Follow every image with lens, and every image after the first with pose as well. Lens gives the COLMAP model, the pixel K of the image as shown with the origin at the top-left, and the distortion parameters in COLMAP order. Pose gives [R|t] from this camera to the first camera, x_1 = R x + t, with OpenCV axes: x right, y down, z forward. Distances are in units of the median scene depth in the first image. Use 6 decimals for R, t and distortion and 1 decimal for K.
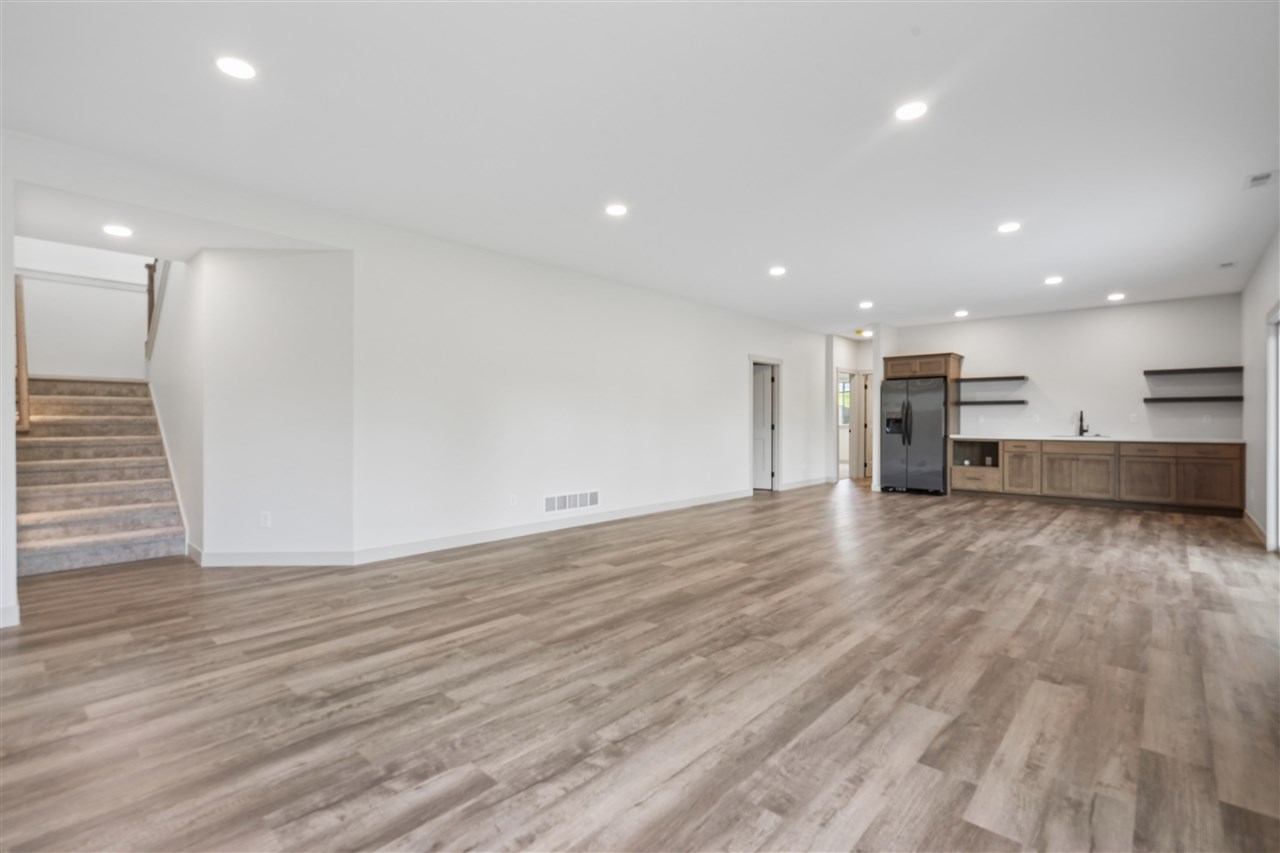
lens RADIAL K [[604.5, 0, 622.1], [0, 604.5, 426.1], [0, 0, 1]] dist [-0.003818, 0.000138]
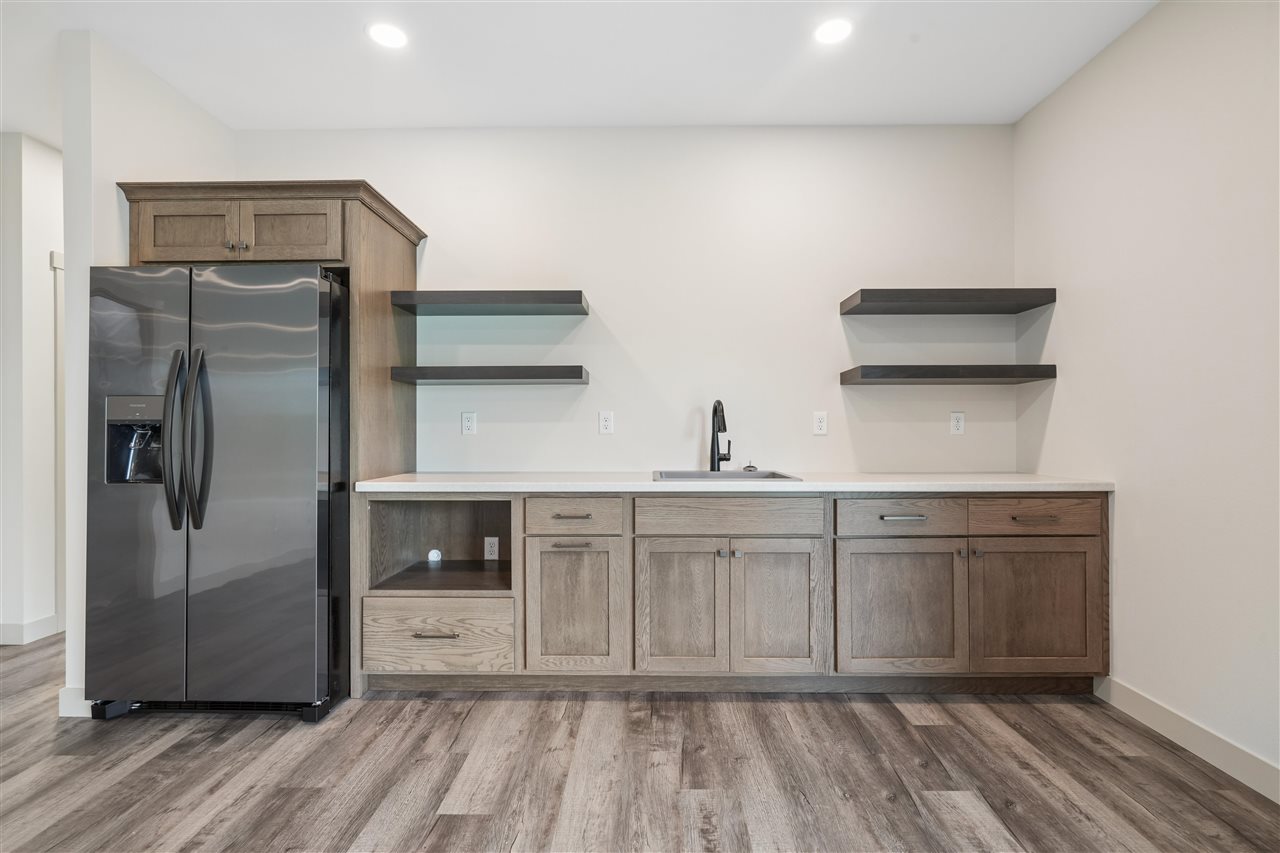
lens RADIAL K [[578.8, 0, 640.3], [0, 578.8, 433.5], [0, 0, 1]] dist [-0.002945, 0.000979]
pose [[0.761757, 0.002460, 0.647858, 0.508578], [0.008545, 0.999868, -0.013843, -0.002355], [-0.647806, 0.016081, 0.761636, 0.773810]]
